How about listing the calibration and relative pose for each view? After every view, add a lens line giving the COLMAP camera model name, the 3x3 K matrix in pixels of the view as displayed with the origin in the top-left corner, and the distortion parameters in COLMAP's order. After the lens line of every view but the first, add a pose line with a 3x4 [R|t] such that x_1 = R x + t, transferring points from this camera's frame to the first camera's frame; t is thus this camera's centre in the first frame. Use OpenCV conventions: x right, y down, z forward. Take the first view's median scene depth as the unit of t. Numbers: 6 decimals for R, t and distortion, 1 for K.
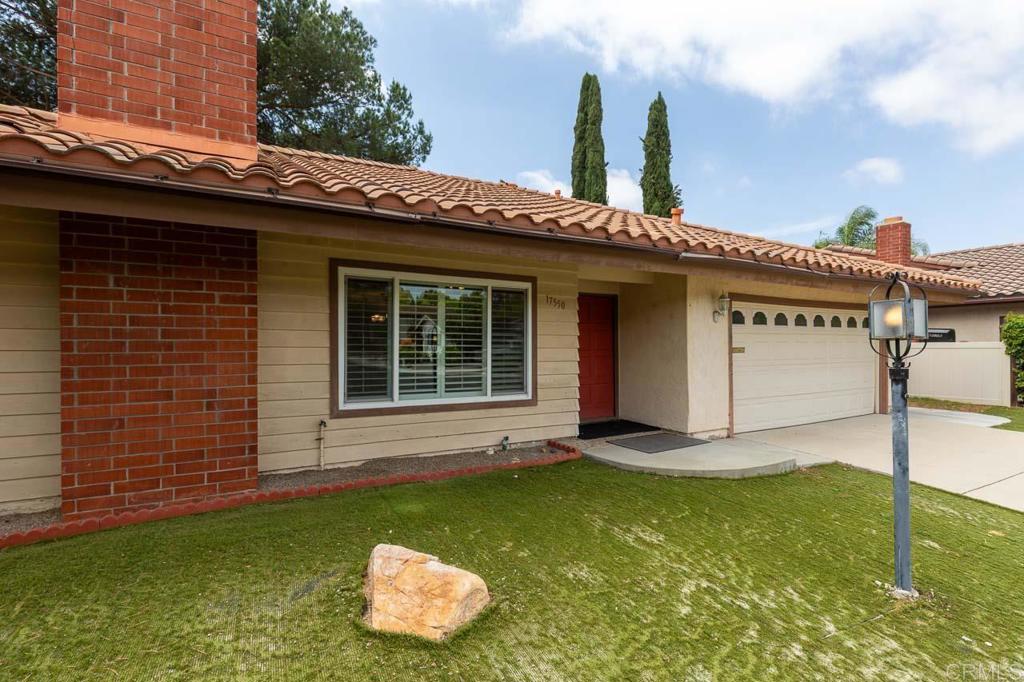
lens RADIAL K [[472.2, 0, 514.3], [0, 472.2, 342.3], [0, 0, 1]] dist [0.004314, -0.000444]
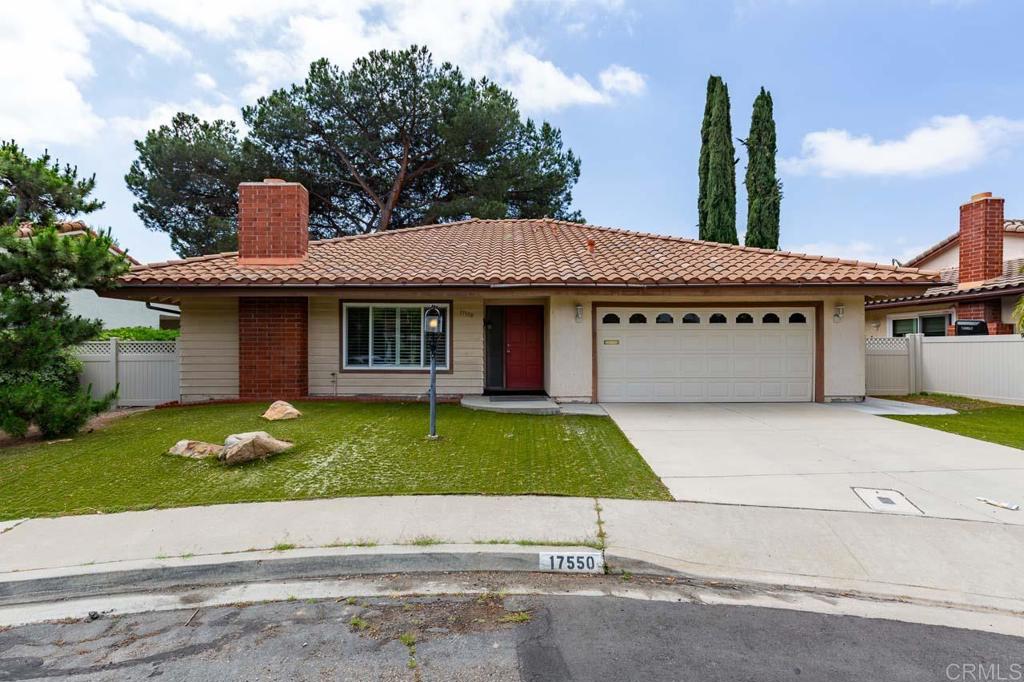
lens RADIAL K [[472.2, 0, 510.5], [0, 472.2, 341.9], [0, 0, 1]] dist [0.004314, -0.000444]
pose [[0.882681, -0.004387, -0.469951, 1.235831], [0.003726, 0.999990, -0.002337, 0.024712], [0.469957, 0.000312, 0.882689, -0.509503]]
